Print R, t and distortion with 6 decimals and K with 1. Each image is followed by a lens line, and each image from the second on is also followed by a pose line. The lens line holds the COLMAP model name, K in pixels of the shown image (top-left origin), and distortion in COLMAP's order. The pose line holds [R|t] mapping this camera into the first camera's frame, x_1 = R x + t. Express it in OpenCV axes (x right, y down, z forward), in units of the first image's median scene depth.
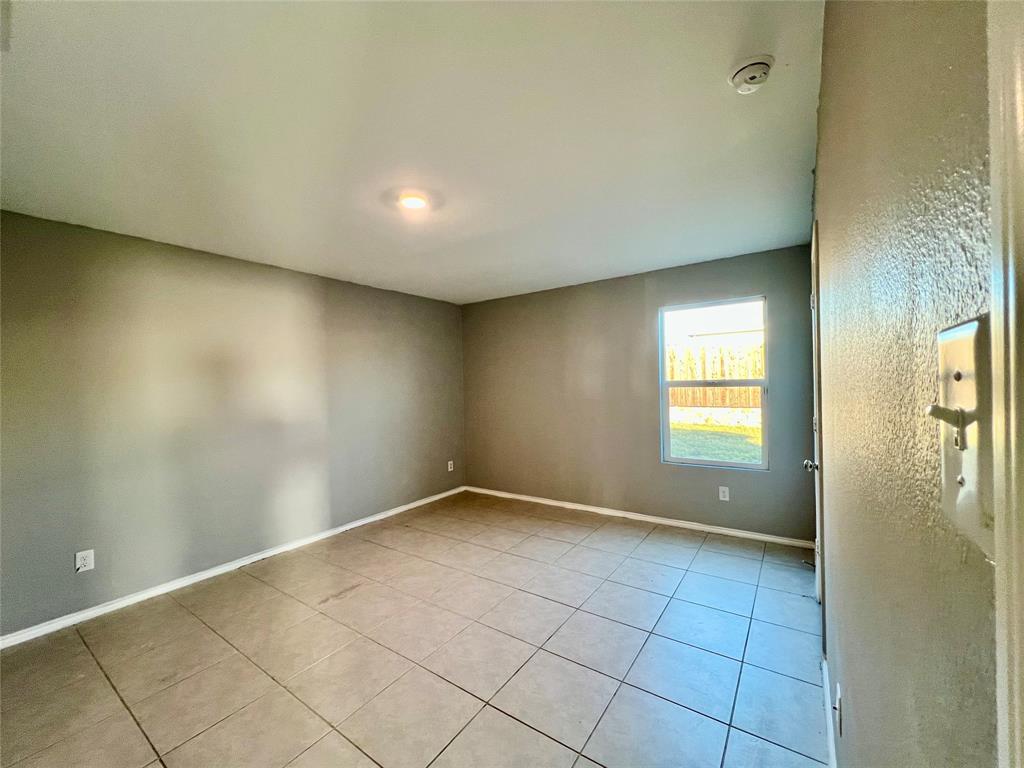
lens RADIAL K [[411.4, 0, 512.0], [0, 411.4, 384.0], [0, 0, 1]] dist [0.002208, -0.000024]
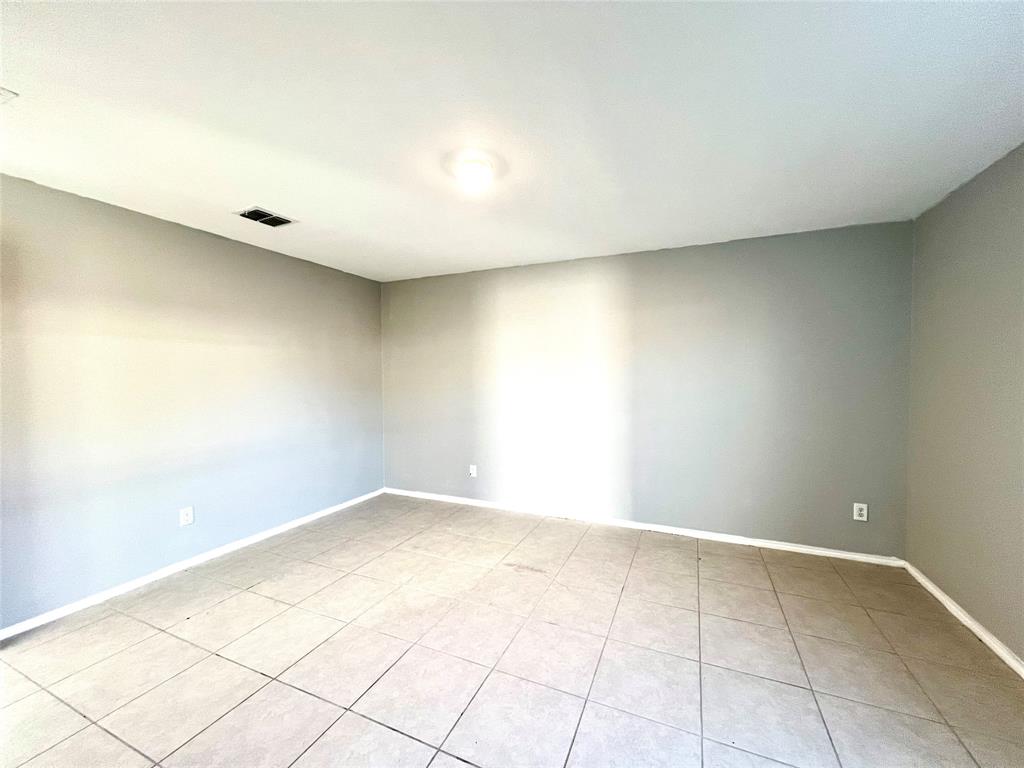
lens RADIAL K [[409.9, 0, 512.0], [0, 409.9, 384.0], [0, 0, 1]] dist [0.000052, -0.000151]
pose [[0.201070, 0.060566, -0.977703, 0.493384], [-0.002183, 0.998112, 0.061381, -0.025933], [0.979574, -0.010208, 0.200822, 0.642228]]
